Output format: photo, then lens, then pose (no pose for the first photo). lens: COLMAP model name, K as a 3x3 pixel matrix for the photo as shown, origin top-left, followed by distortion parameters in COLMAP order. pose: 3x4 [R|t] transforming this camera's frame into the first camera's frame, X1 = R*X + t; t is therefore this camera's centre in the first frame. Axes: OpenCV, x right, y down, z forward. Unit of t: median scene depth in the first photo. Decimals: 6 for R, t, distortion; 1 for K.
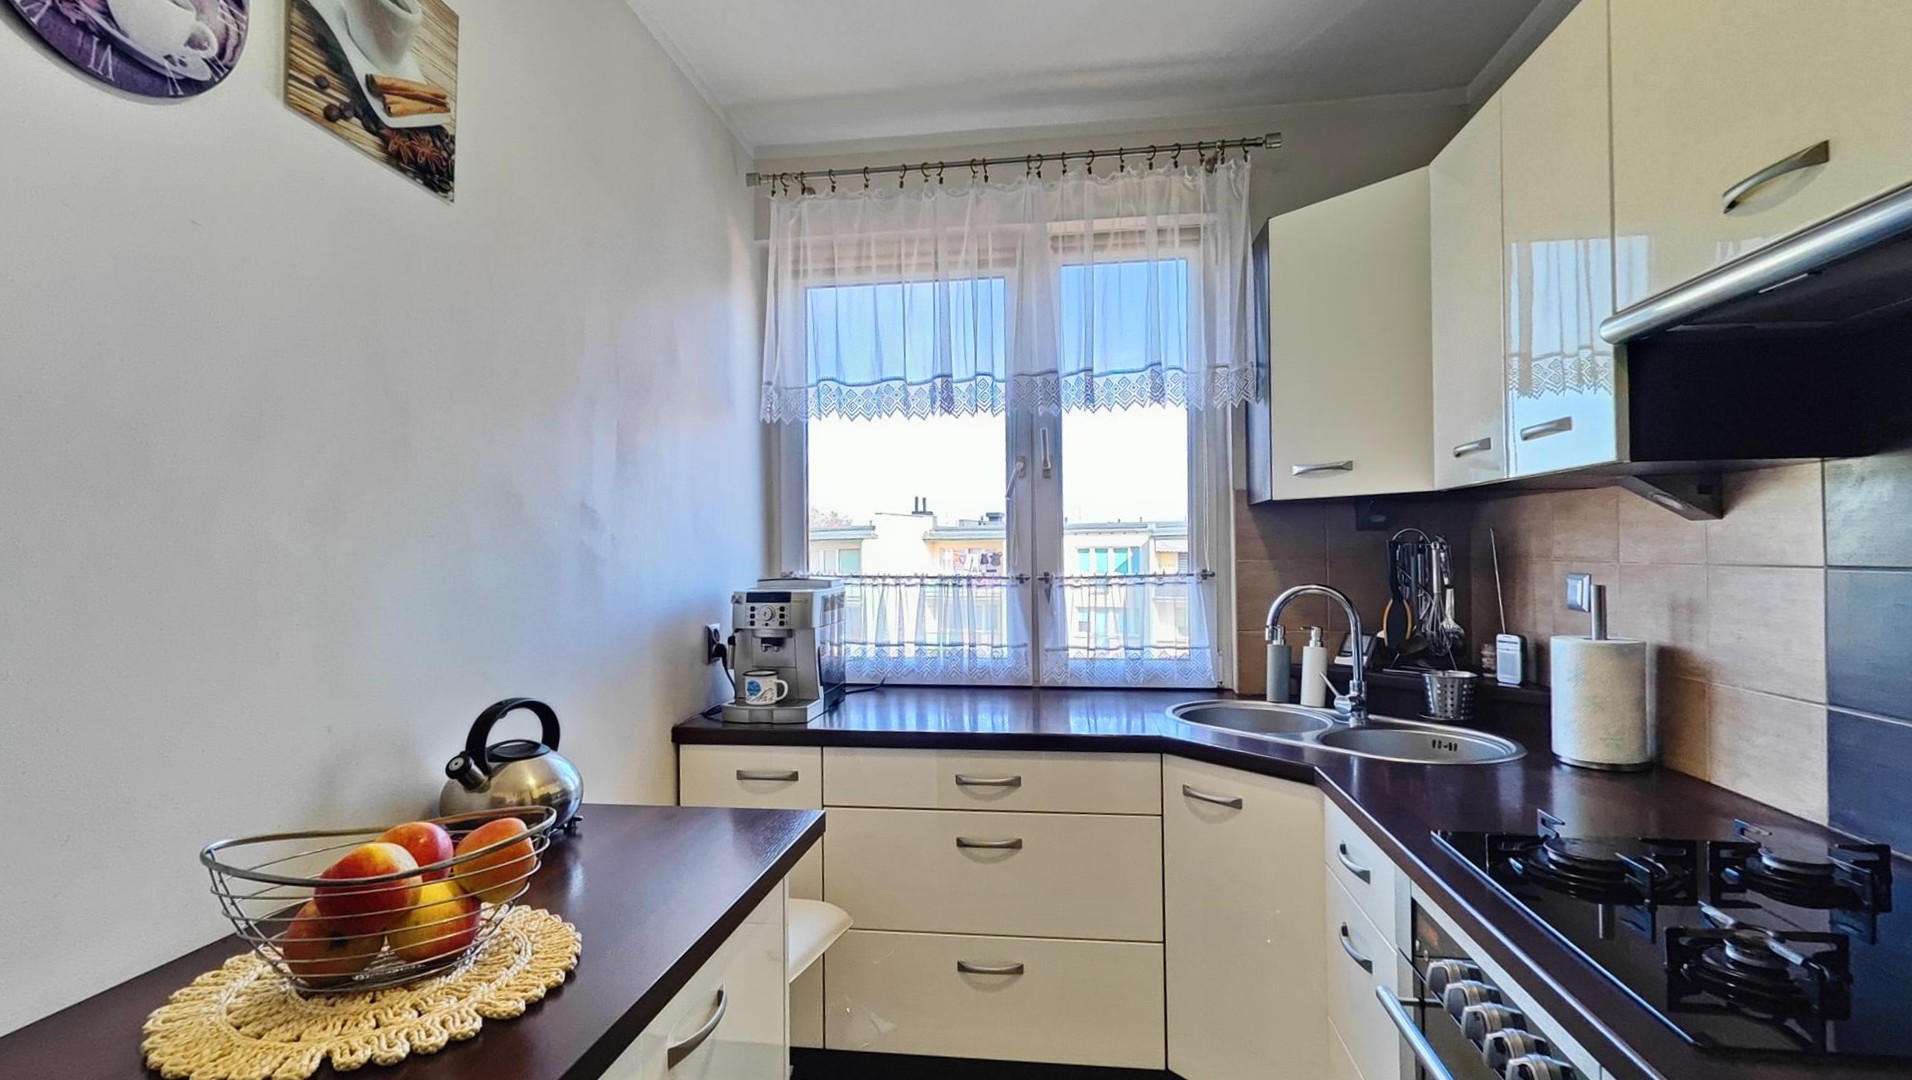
lens RADIAL K [[895.2, 0, 960.1], [0, 895.2, 536.9], [0, 0, 1]] dist [0.008062, -0.001677]
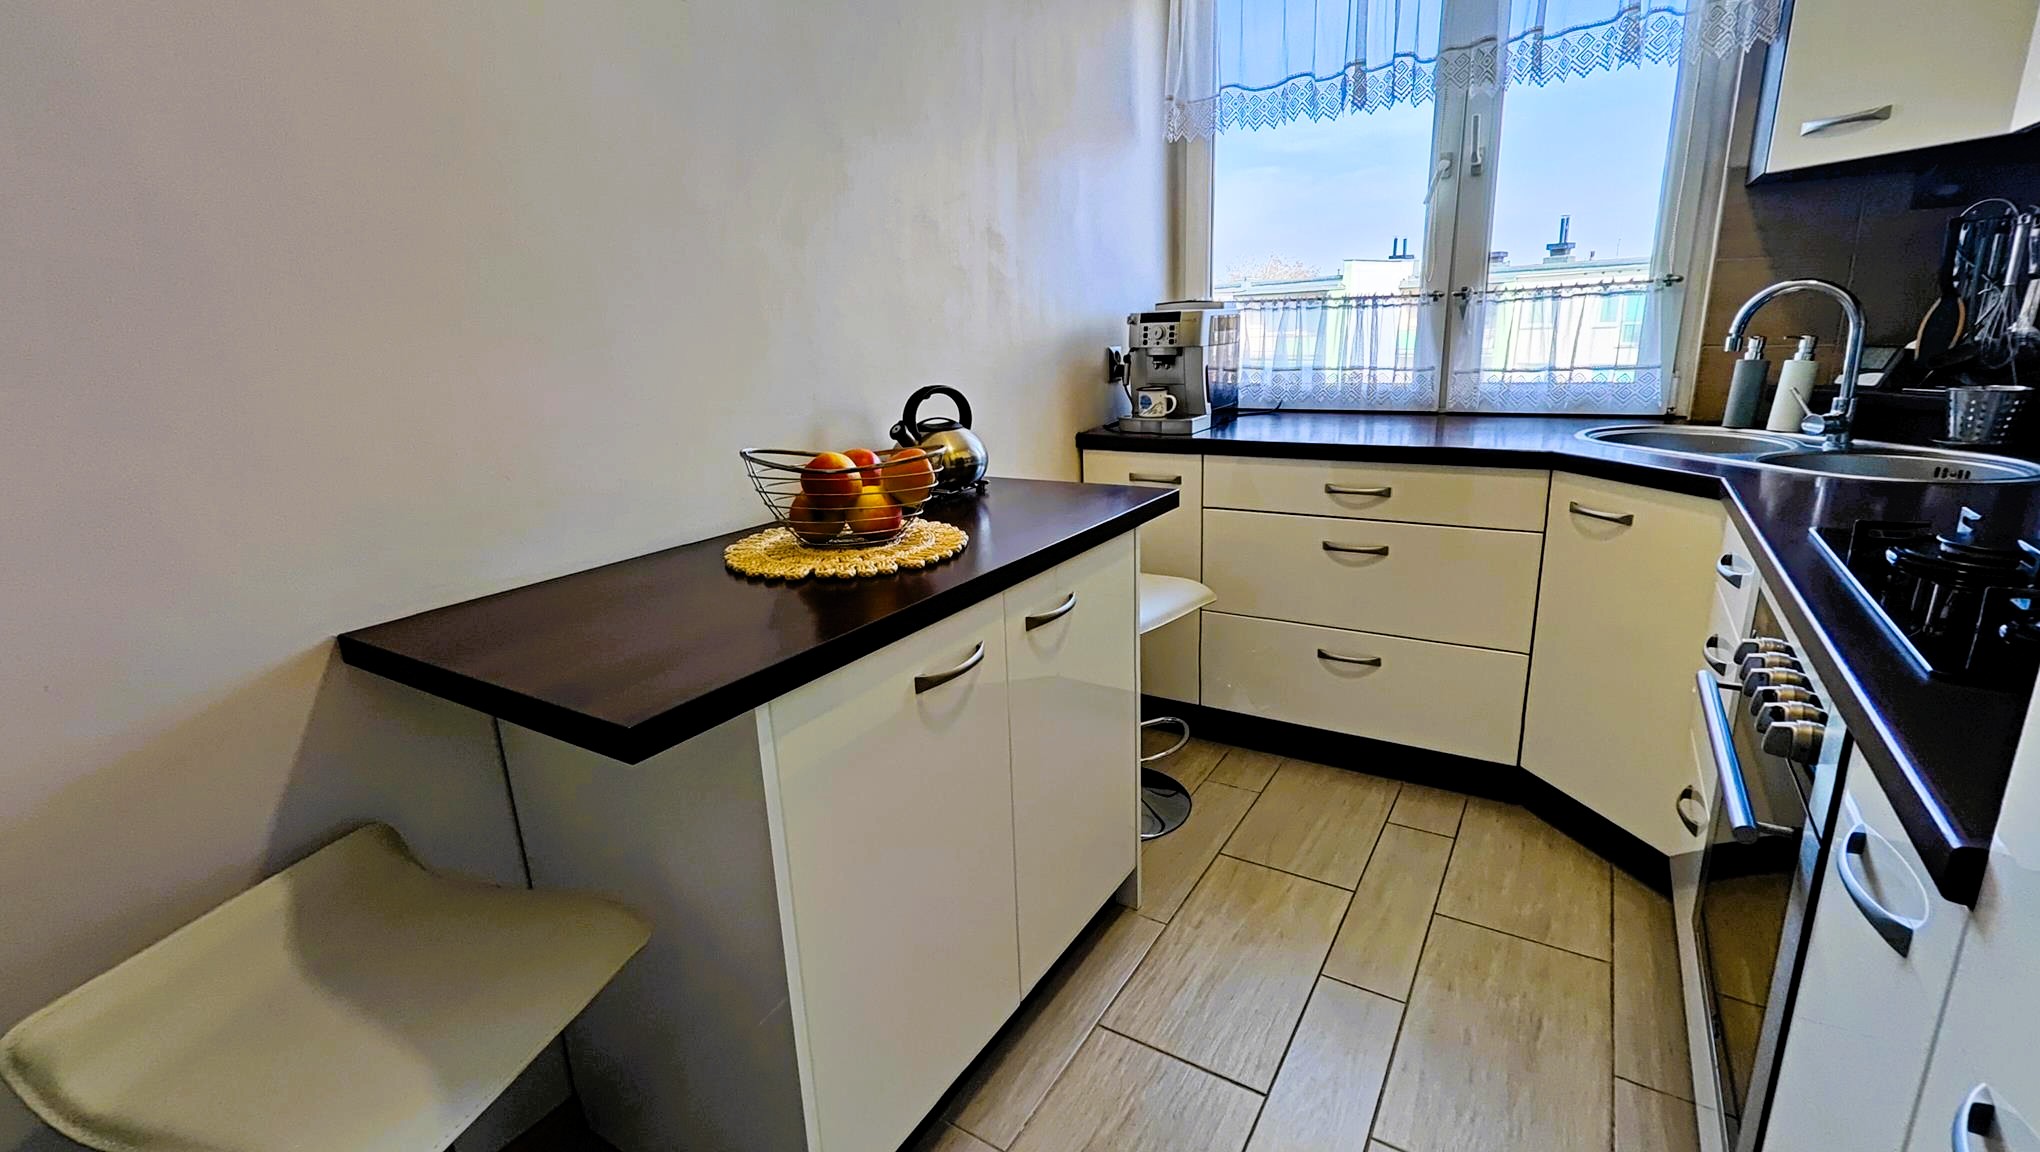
lens RADIAL K [[898.6, 0, 1024.0], [0, 898.6, 564.2], [0, 0, 1]] dist [0.007694, -0.001483]
pose [[0.909727, 0.083518, -0.406720, 0.104239], [0.036464, 0.959706, 0.278631, 0.047198], [0.413603, -0.268309, 0.870025, -0.084908]]
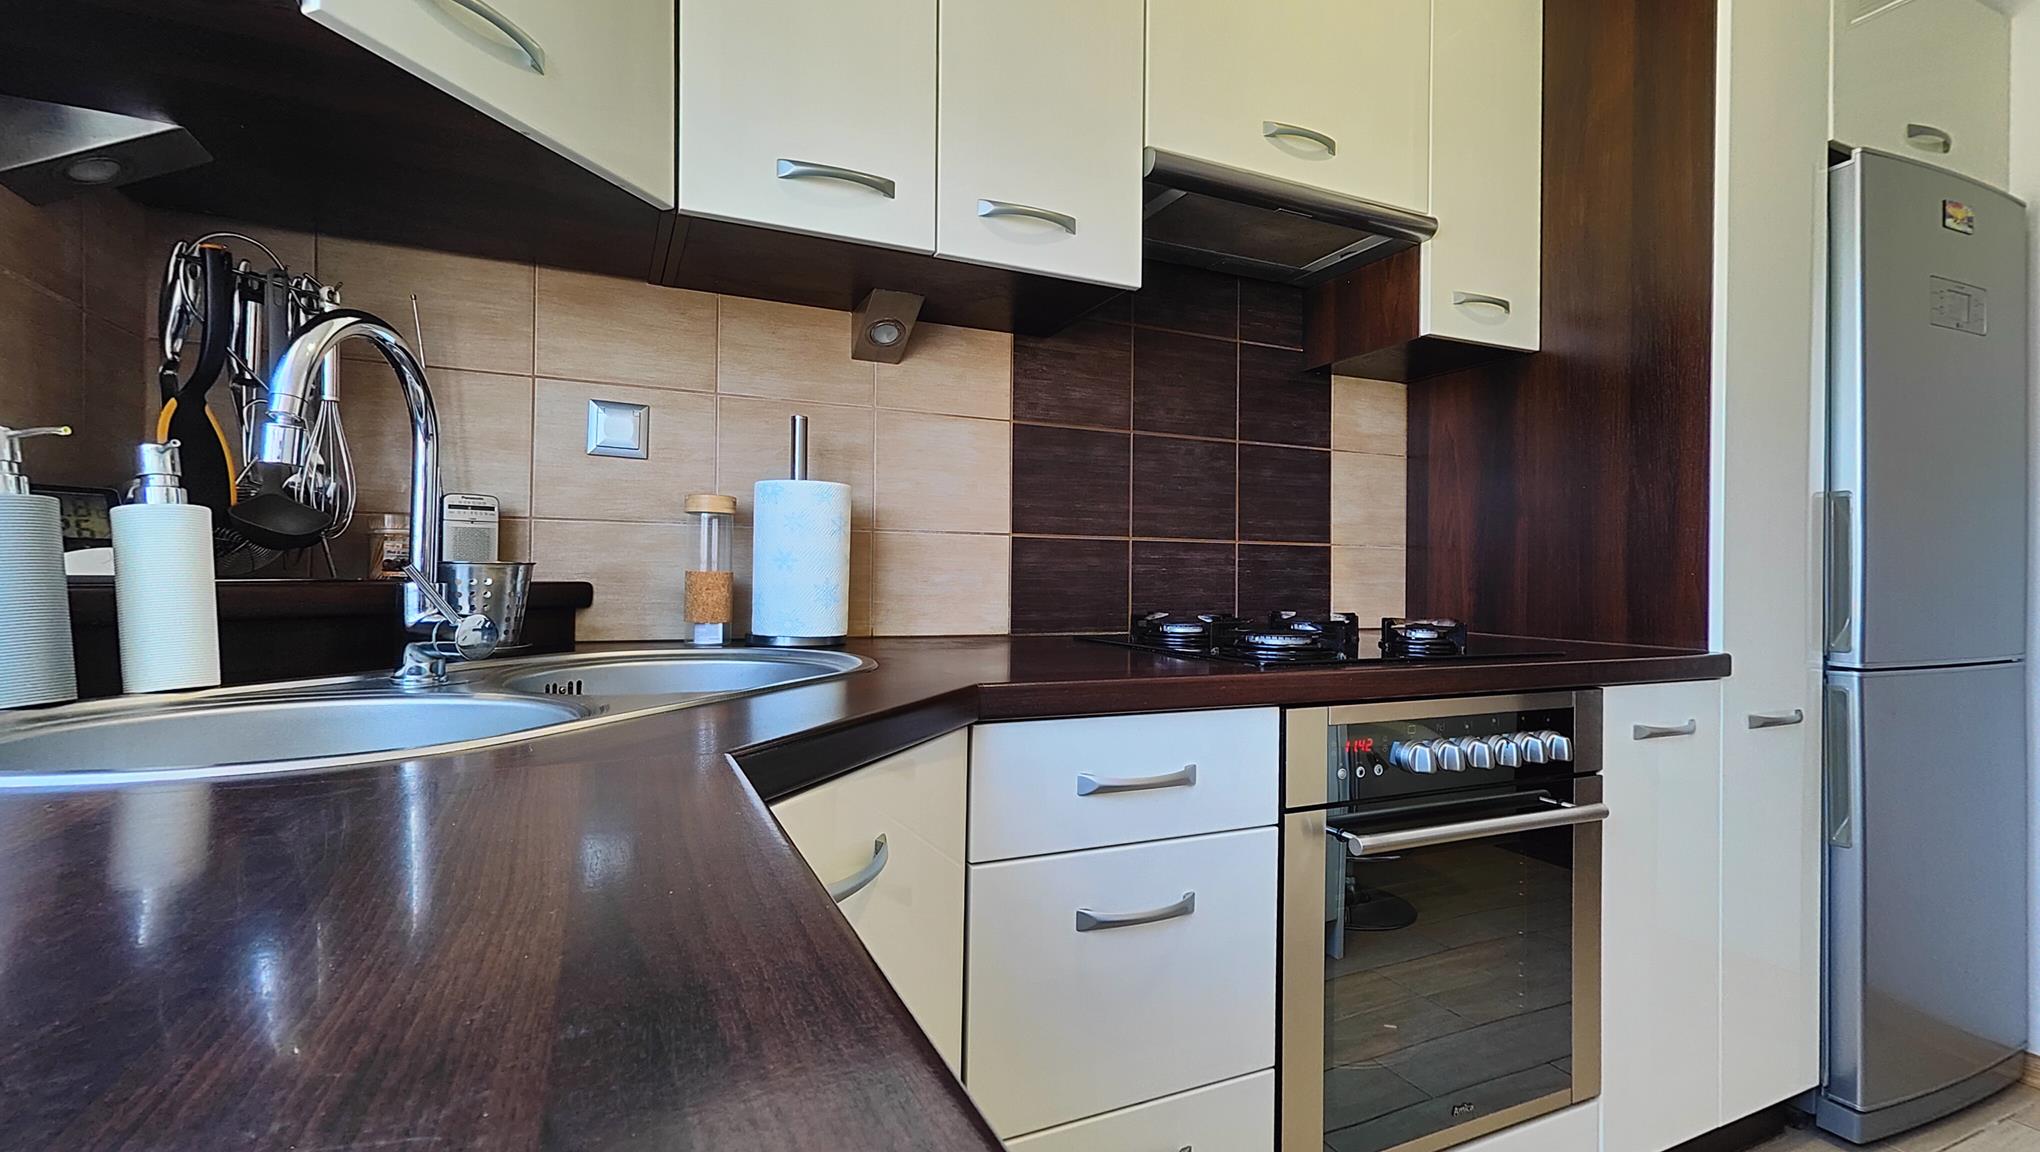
lens RADIAL K [[898.6, 0, 1011.0], [0, 898.6, 575.2], [0, 0, 1]] dist [0.007694, -0.001483]
pose [[-0.532839, 0.001919, 0.846214, -0.038961], [-0.020692, 0.999669, -0.015297, 0.156245], [-0.845963, -0.025661, -0.532623, 0.986351]]
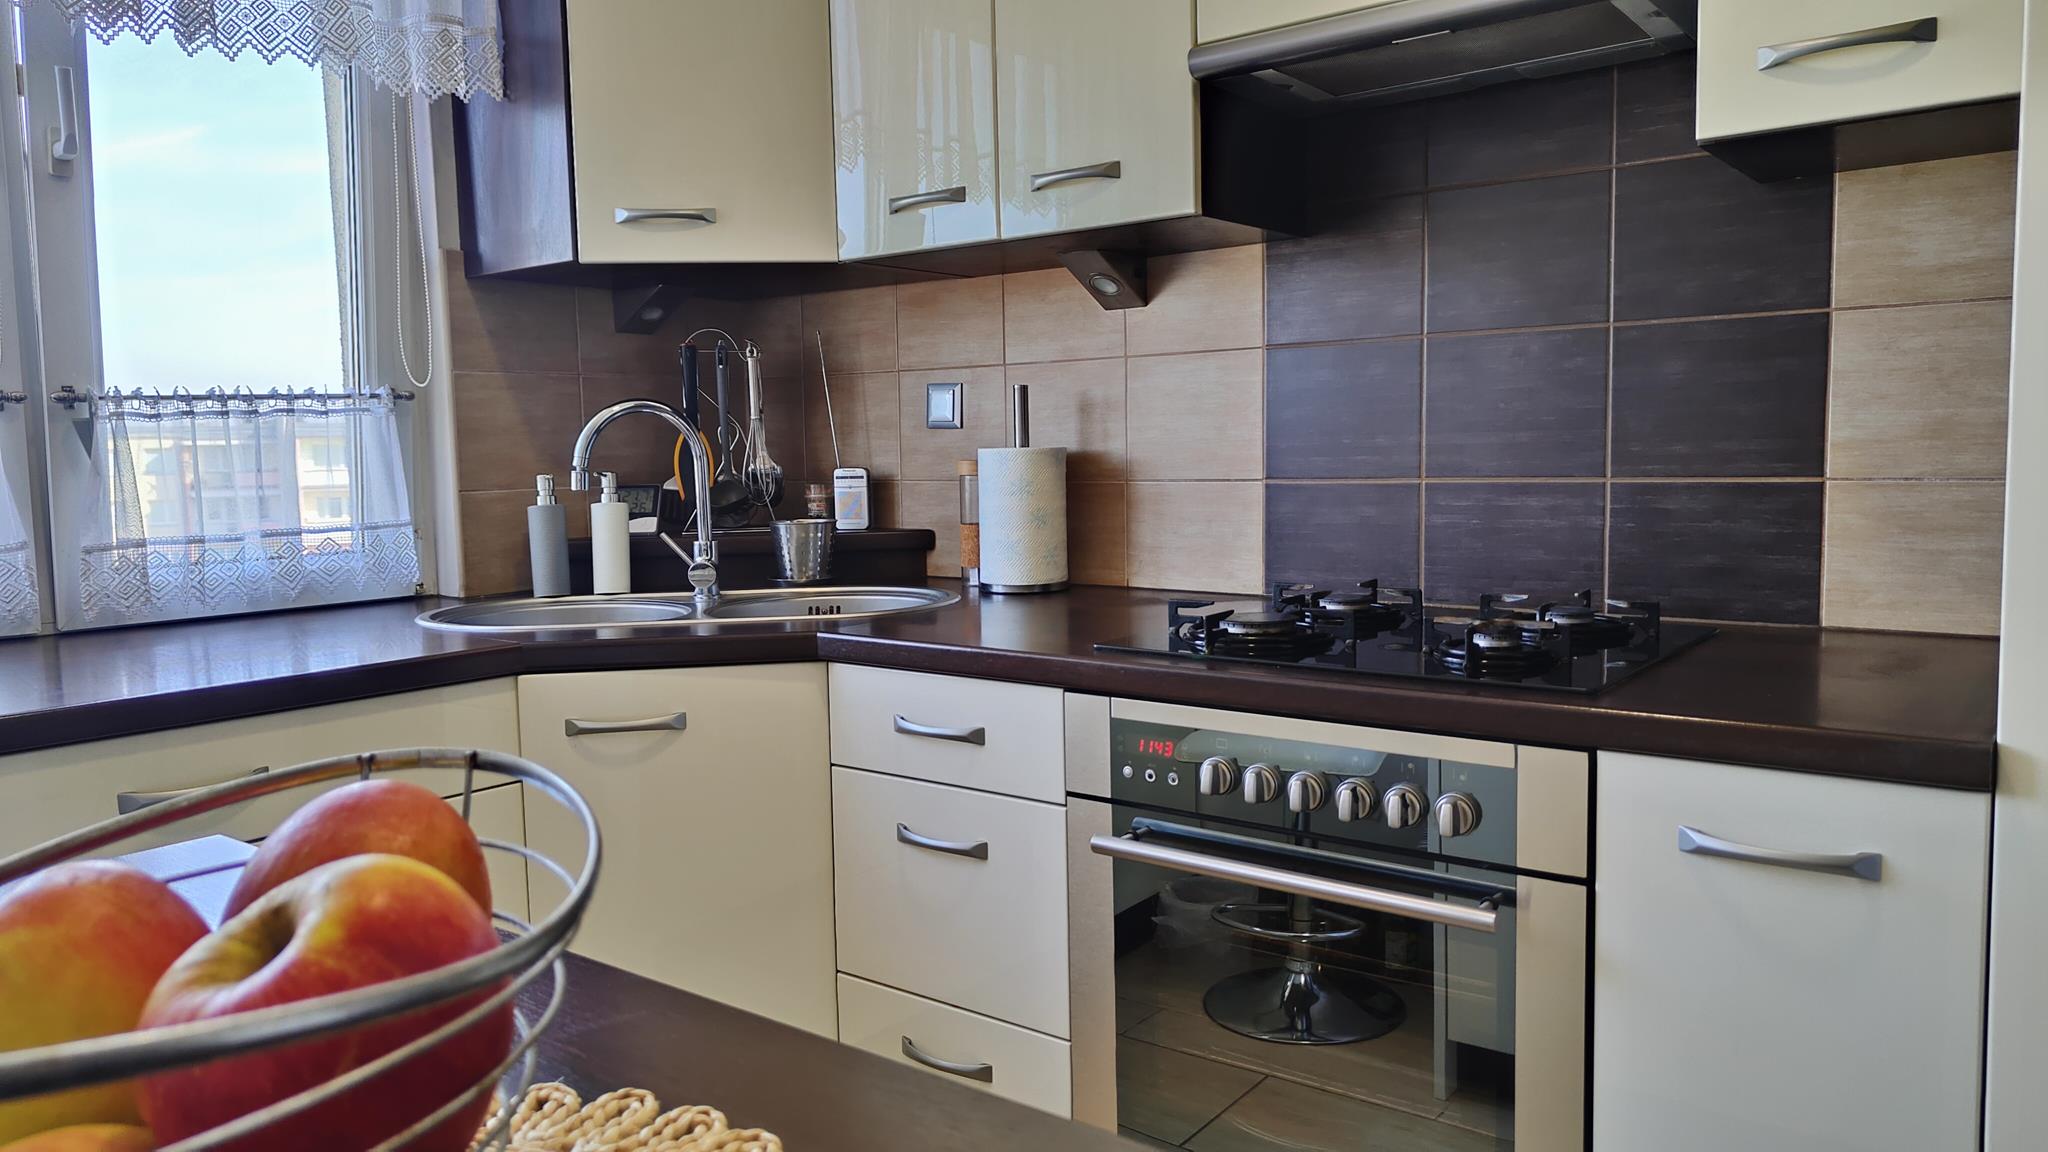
lens RADIAL K [[1390.2, 0, 1024.4], [0, 1390.2, 566.9], [0, 0, 1]] dist [0.012864, -0.005267]
pose [[0.500117, -0.076004, 0.862616, -0.351086], [0.001681, 0.996224, 0.086802, 0.087626], [-0.865956, -0.041961, 0.498357, 0.257094]]
